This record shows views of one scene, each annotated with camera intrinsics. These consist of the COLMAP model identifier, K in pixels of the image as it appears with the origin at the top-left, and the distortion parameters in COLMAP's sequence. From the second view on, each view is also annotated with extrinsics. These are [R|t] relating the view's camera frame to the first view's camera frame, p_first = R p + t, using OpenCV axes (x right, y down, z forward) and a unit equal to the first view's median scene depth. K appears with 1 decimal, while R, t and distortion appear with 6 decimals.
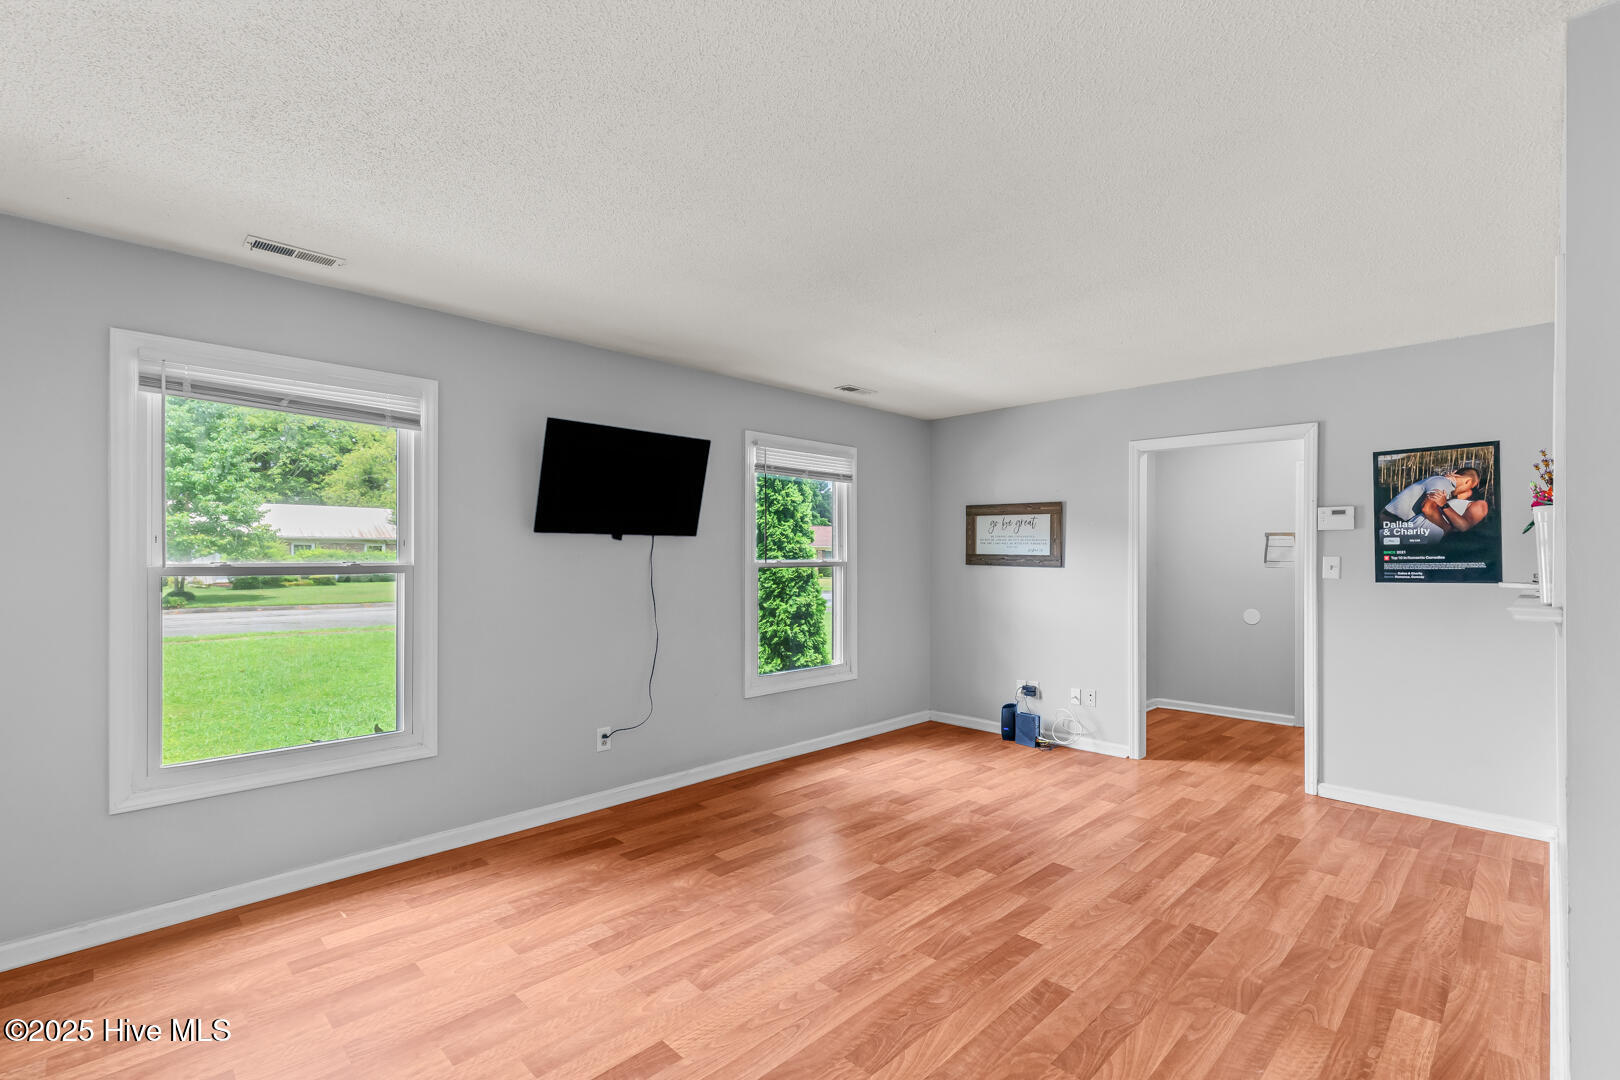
lens RADIAL K [[733.7, 0, 833.7], [0, 733.7, 558.8], [0, 0, 1]] dist [0.001672, 0.000282]
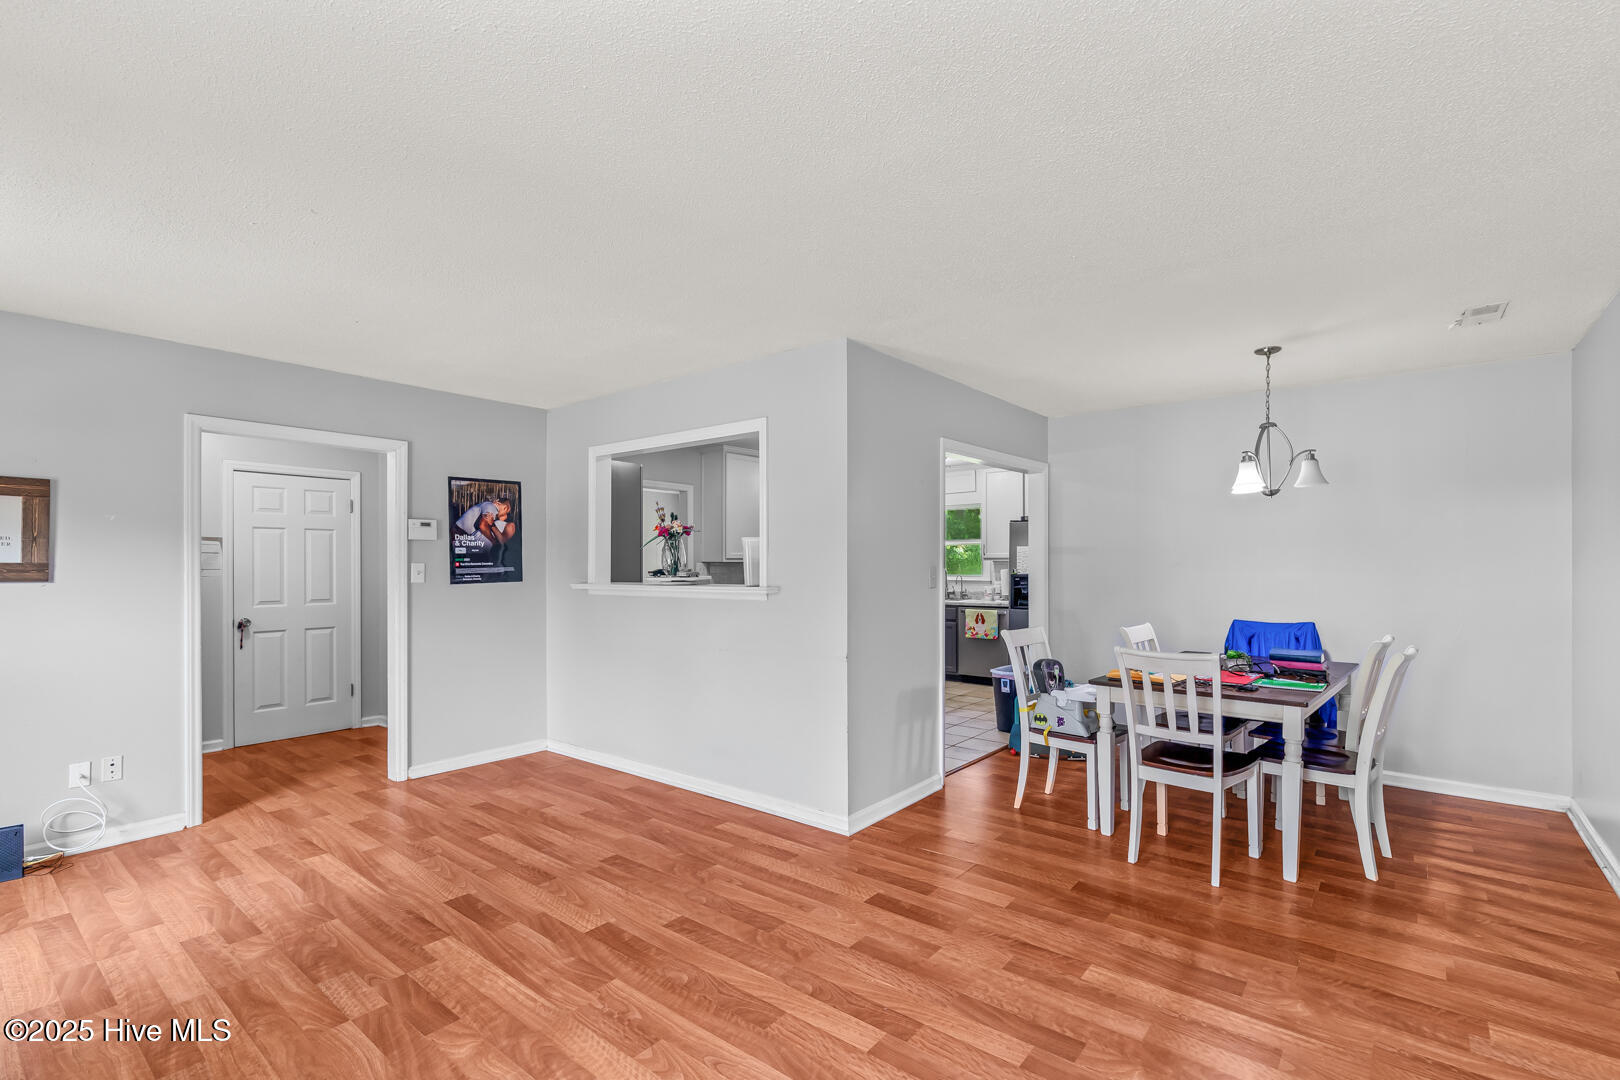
lens RADIAL K [[733.7, 0, 833.7], [0, 733.7, 558.8], [0, 0, 1]] dist [0.001672, 0.000282]
pose [[-0.115123, 0.003796, 0.993344, -0.552726], [0.006789, 0.999972, -0.003035, -0.002179], [-0.993328, 0.006395, -0.115145, 0.528143]]
